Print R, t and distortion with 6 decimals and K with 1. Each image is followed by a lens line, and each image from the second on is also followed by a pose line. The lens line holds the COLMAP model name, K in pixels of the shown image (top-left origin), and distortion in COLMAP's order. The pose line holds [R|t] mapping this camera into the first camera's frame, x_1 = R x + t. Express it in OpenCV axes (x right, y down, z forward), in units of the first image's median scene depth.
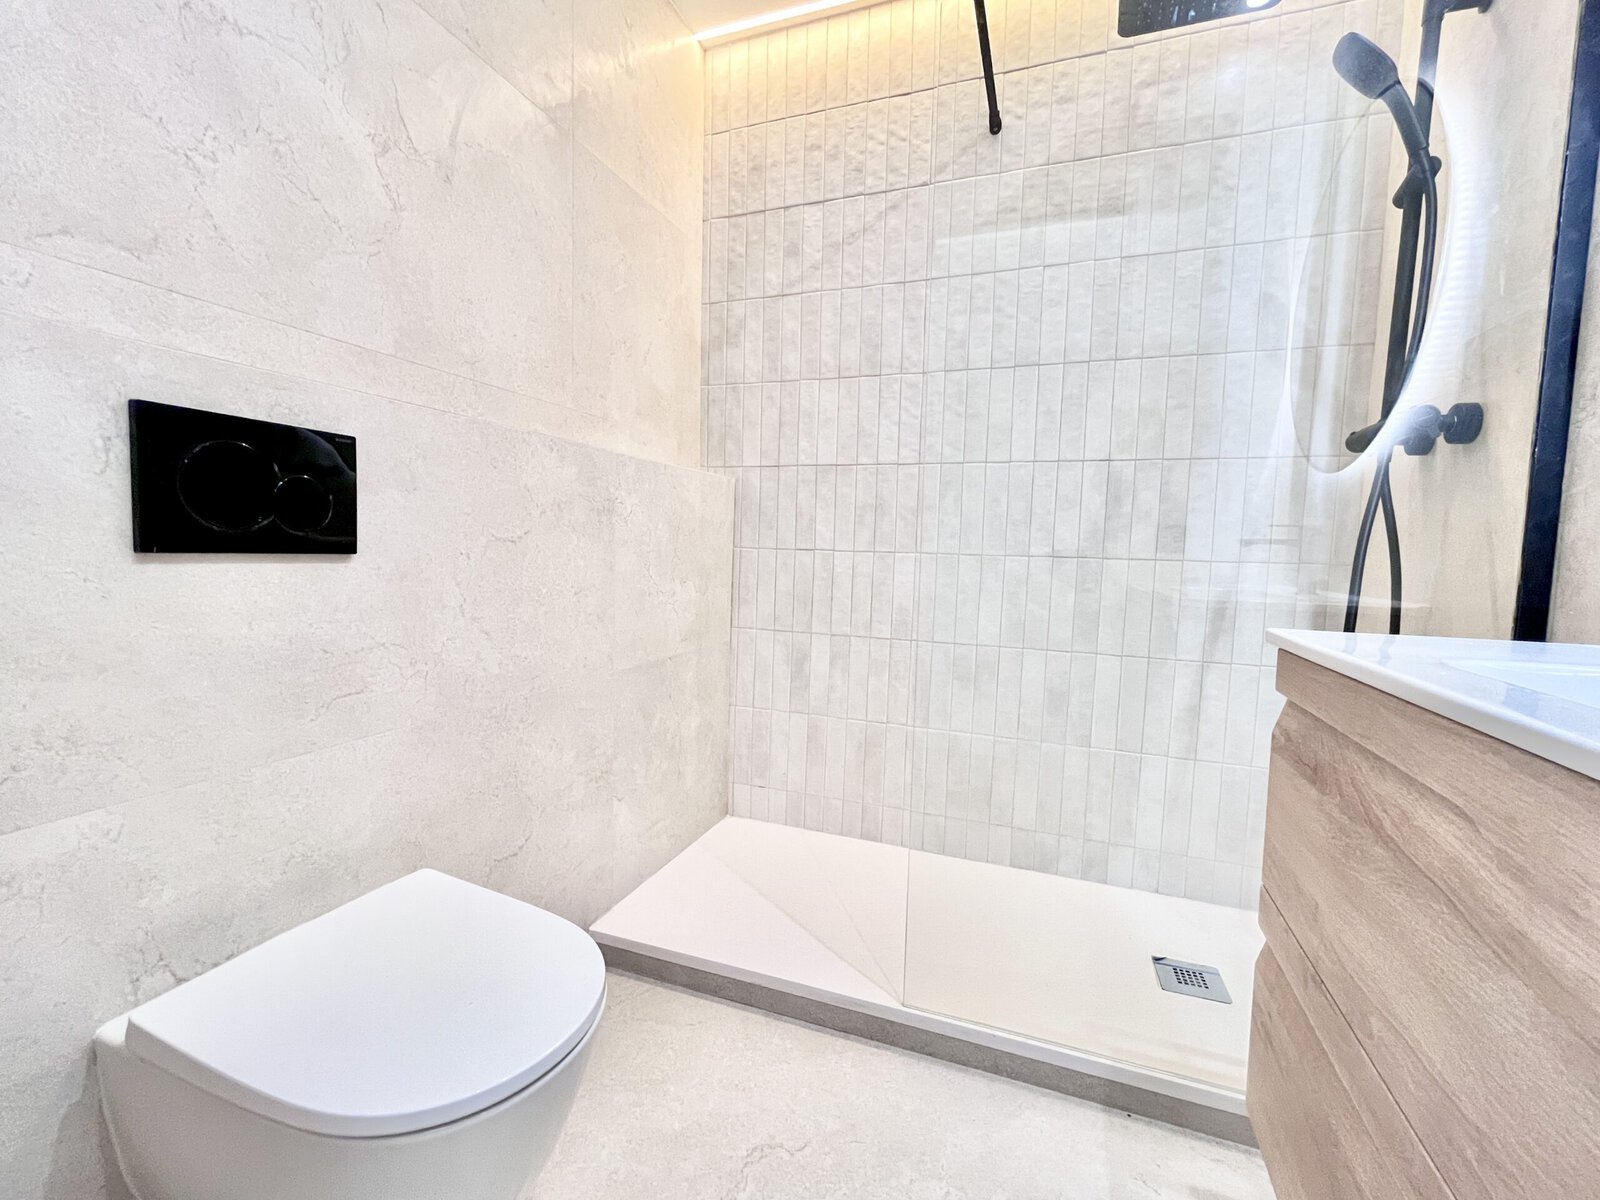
lens RADIAL K [[671.6, 0, 793.8], [0, 671.6, 597.8], [0, 0, 1]] dist [-0.003521, 0.000560]
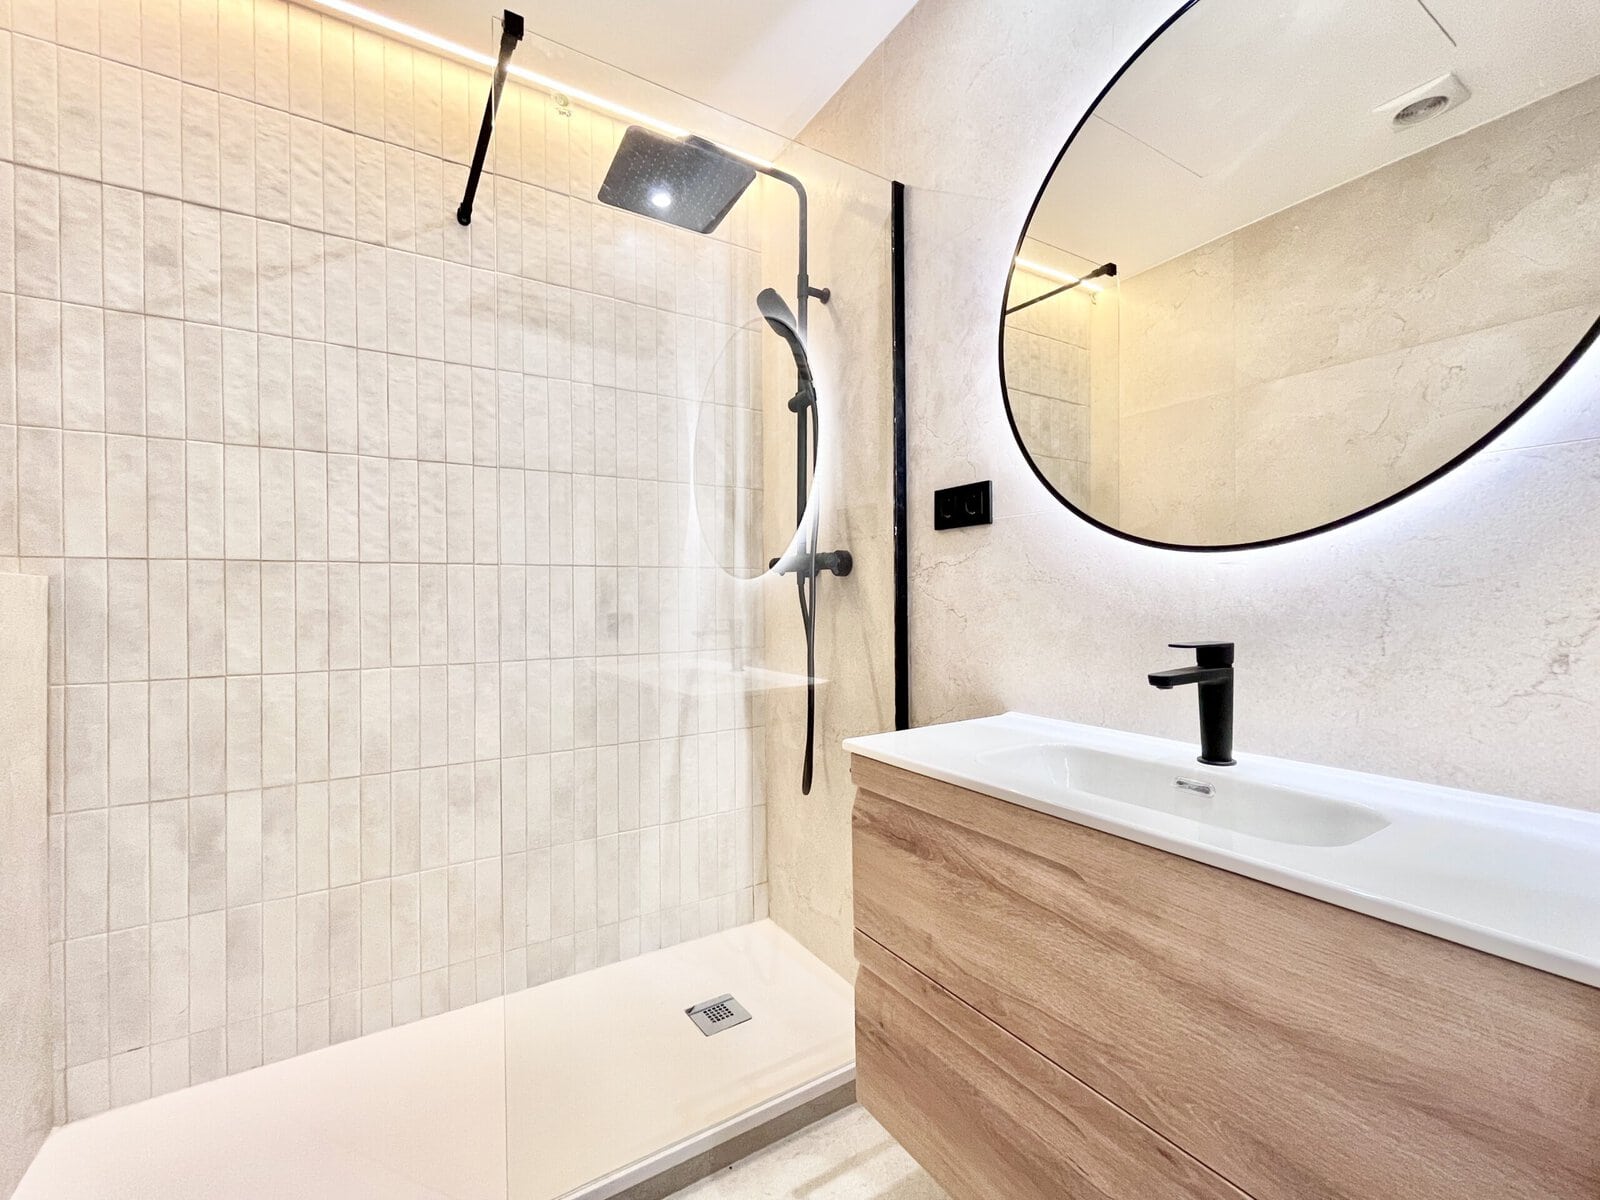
lens RADIAL K [[671.6, 0, 786.0], [0, 671.6, 603.5], [0, 0, 1]] dist [-0.003521, 0.000560]
pose [[0.613275, -0.040444, 0.788833, -0.185265], [0.090025, 0.995759, -0.018936, -0.091542], [-0.784722, 0.082628, 0.614316, 0.095136]]
